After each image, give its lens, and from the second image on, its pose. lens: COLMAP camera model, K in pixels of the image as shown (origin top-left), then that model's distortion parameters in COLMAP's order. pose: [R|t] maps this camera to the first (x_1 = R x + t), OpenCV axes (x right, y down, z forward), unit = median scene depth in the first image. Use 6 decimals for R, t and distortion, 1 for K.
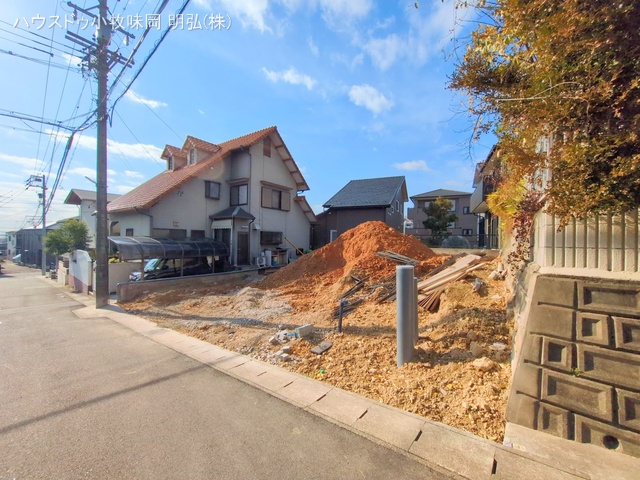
lens RADIAL K [[252.3, 0, 323.7], [0, 252.3, 241.3], [0, 0, 1]] dist [0.001061, 0.000466]
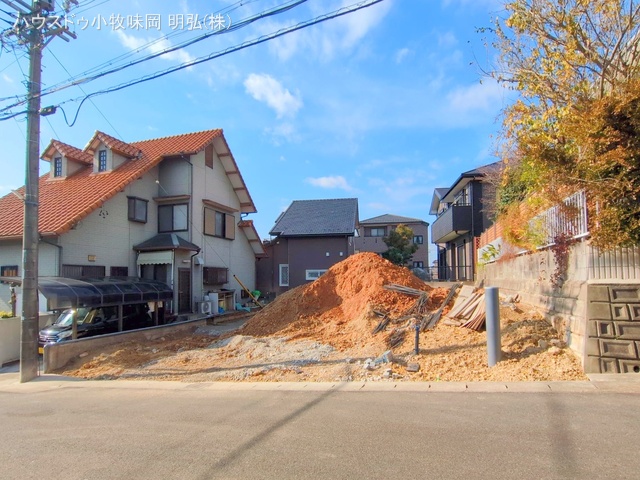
lens RADIAL K [[364.6, 0, 317.4], [0, 364.6, 265.1], [0, 0, 1]] dist [-0.000970, 0.000352]
pose [[0.947797, -0.015966, 0.318474, -0.491589], [0.030870, 0.998649, -0.041806, 0.017454], [-0.317376, 0.049455, 0.947009, -0.211825]]
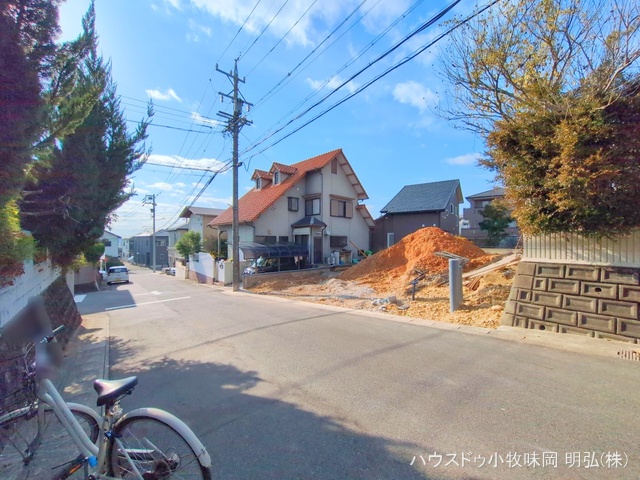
lens RADIAL K [[269.6, 0, 316.8], [0, 269.6, 241.8], [0, 0, 1]] dist [-0.000035, -0.000132]
pose [[0.982614, -0.013990, -0.185134, -0.133632], [0.013728, 0.999902, -0.002696, -0.017056], [0.185153, 0.000107, 0.982710, -0.506405]]
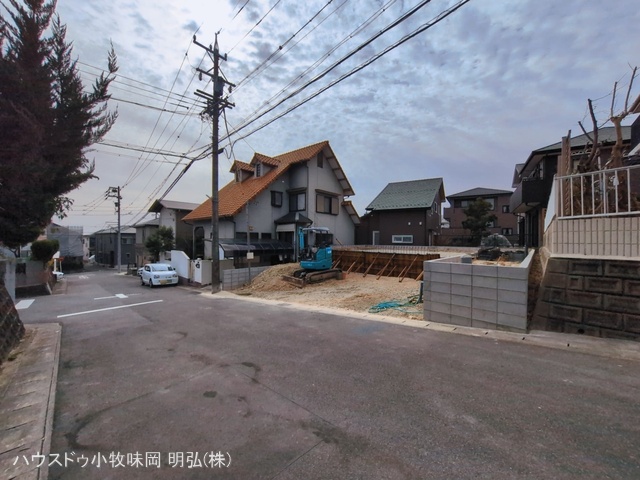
lens RADIAL K [[269.6, 0, 316.8], [0, 269.6, 241.8], [0, 0, 1]] dist [-0.000035, -0.000132]
pose [[0.995473, -0.007578, -0.094740, -0.232888], [0.007565, 0.999971, -0.000493, -0.001216], [0.094741, -0.000226, 0.995502, -0.392516]]
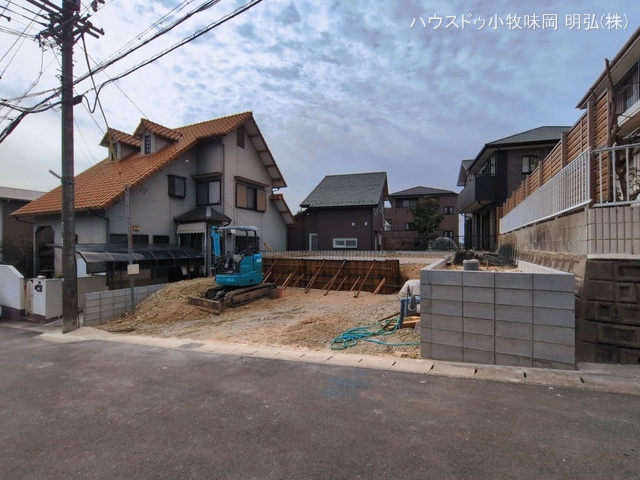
lens RADIAL K [[319.1, 0, 315.9], [0, 319.1, 244.9], [0, 0, 1]] dist [0.012978, -0.000772]
pose [[0.985692, -0.020941, 0.167249, -0.296323], [0.023067, 0.999676, -0.010777, 0.012638], [-0.166969, 0.014481, 0.985856, -0.161721]]
